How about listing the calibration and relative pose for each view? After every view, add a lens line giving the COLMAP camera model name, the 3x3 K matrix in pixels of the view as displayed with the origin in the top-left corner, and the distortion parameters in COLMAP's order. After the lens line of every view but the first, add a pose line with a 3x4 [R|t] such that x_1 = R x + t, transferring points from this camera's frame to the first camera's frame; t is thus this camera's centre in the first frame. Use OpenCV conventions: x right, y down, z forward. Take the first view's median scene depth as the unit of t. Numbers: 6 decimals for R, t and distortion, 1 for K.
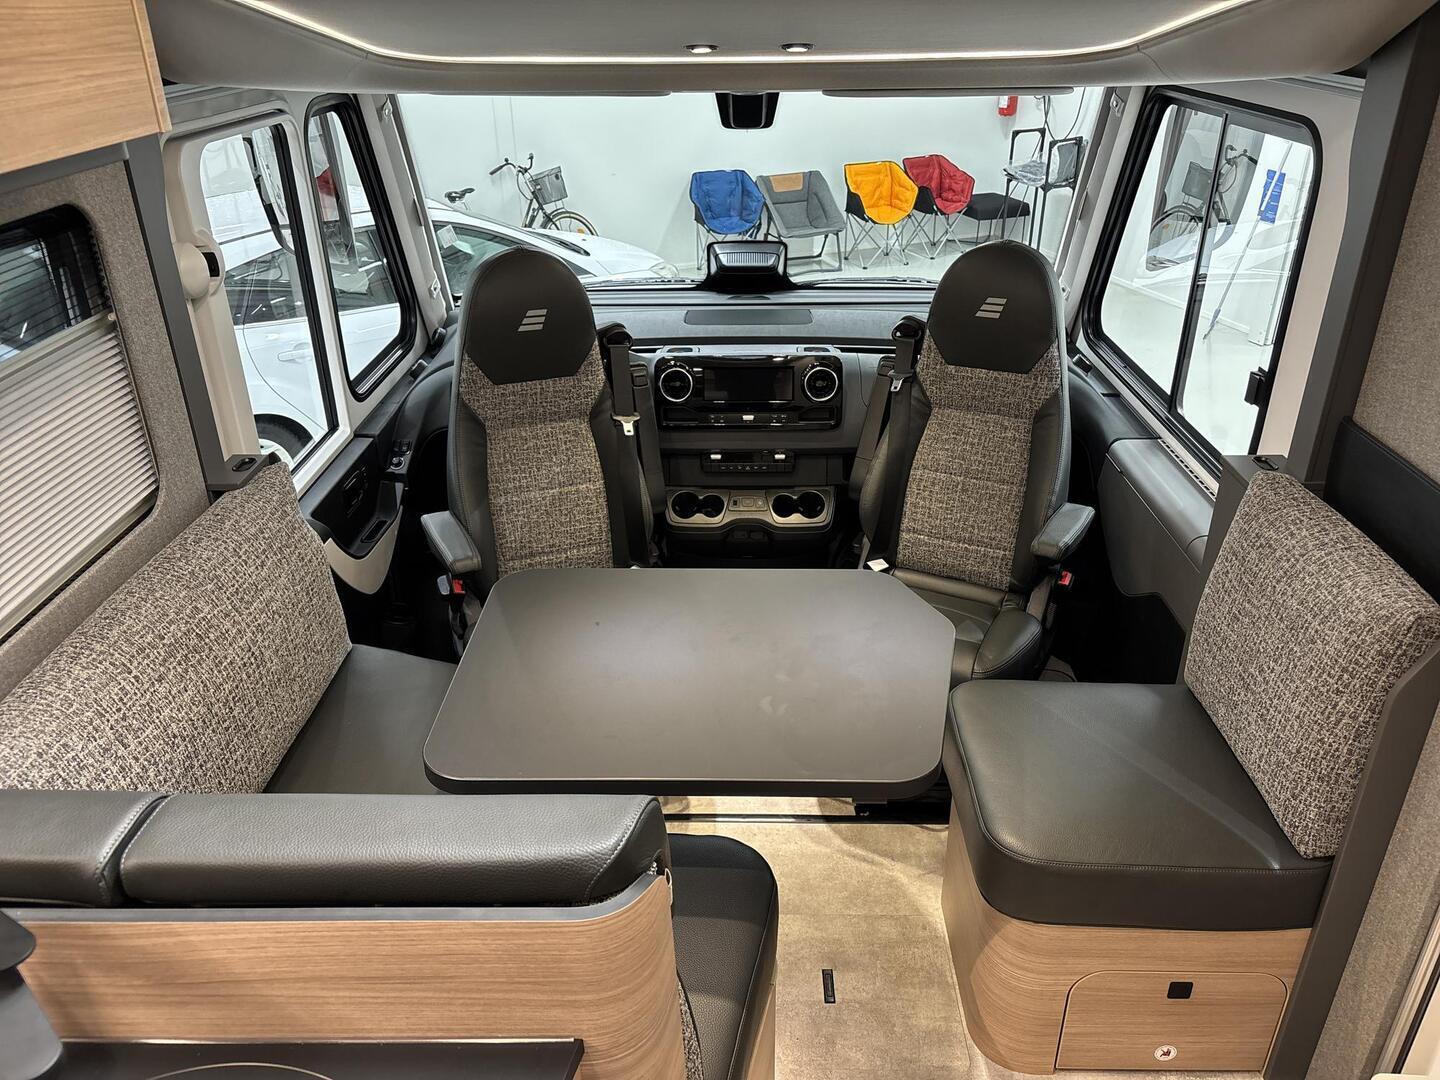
lens RADIAL K [[1097.4, 0, 720.0], [0, 1097.4, 540.0], [0, 0, 1]] dist [0.023409, -0.020843]
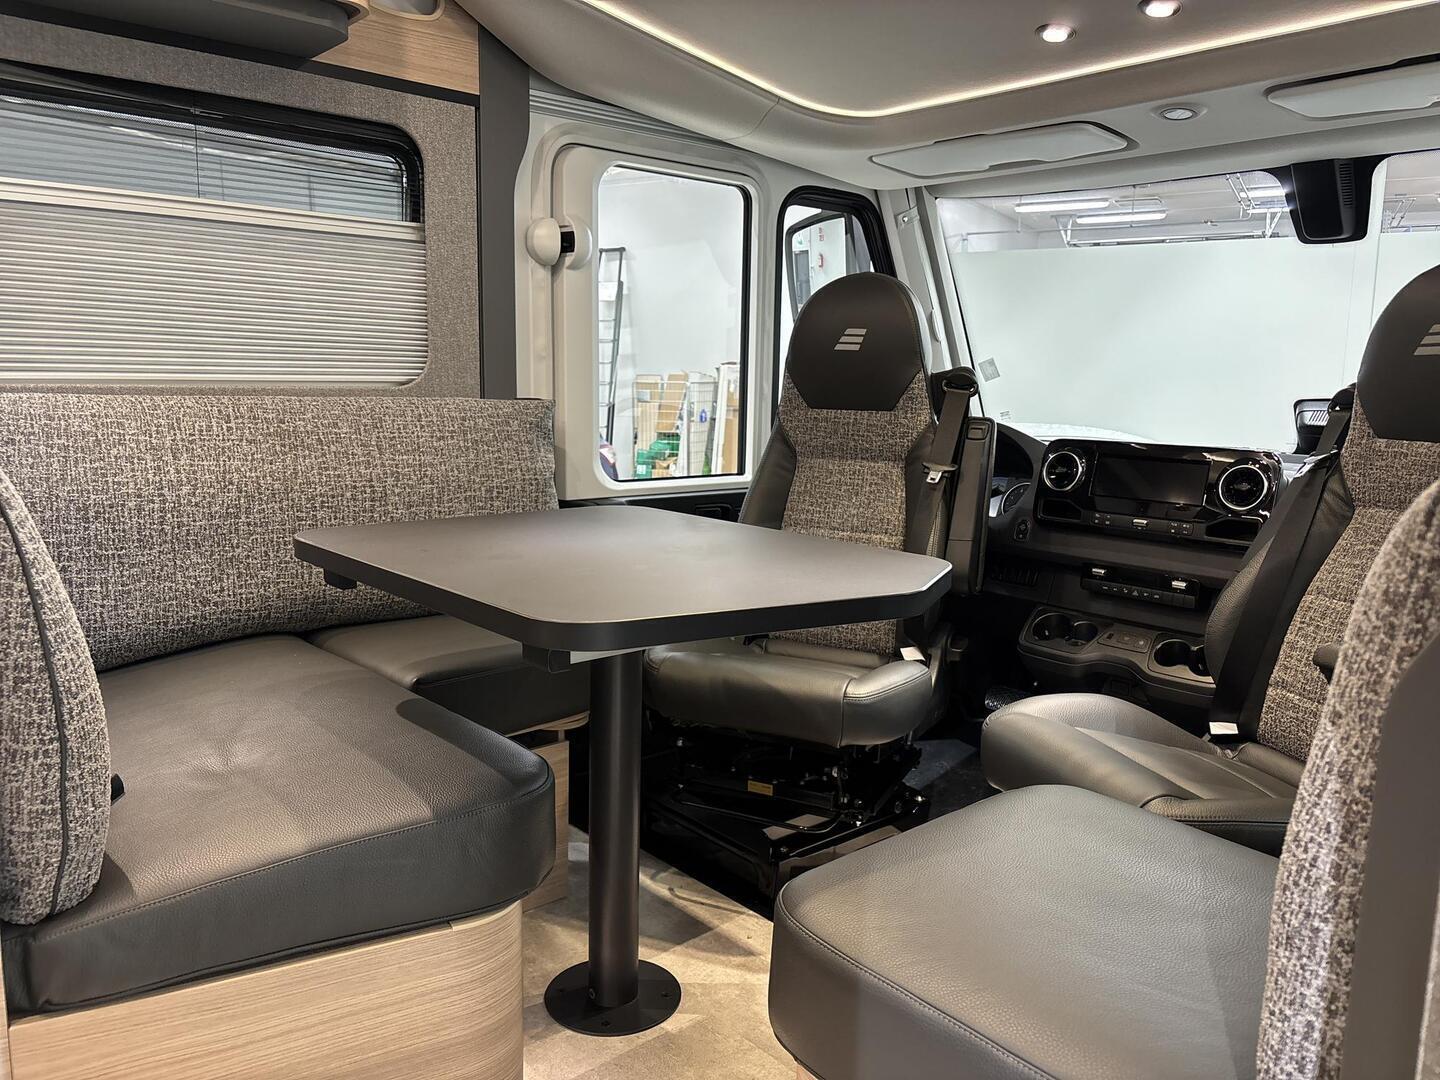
lens RADIAL K [[1067.4, 0, 612.2], [0, 1067.4, 474.3], [0, 0, 1]] dist [0.112108, -0.185790]
pose [[0.666590, 0.132826, -0.733495, 0.364860], [-0.356954, 0.920720, -0.157665, 0.118472], [0.654401, 0.366922, 0.661156, 0.283501]]
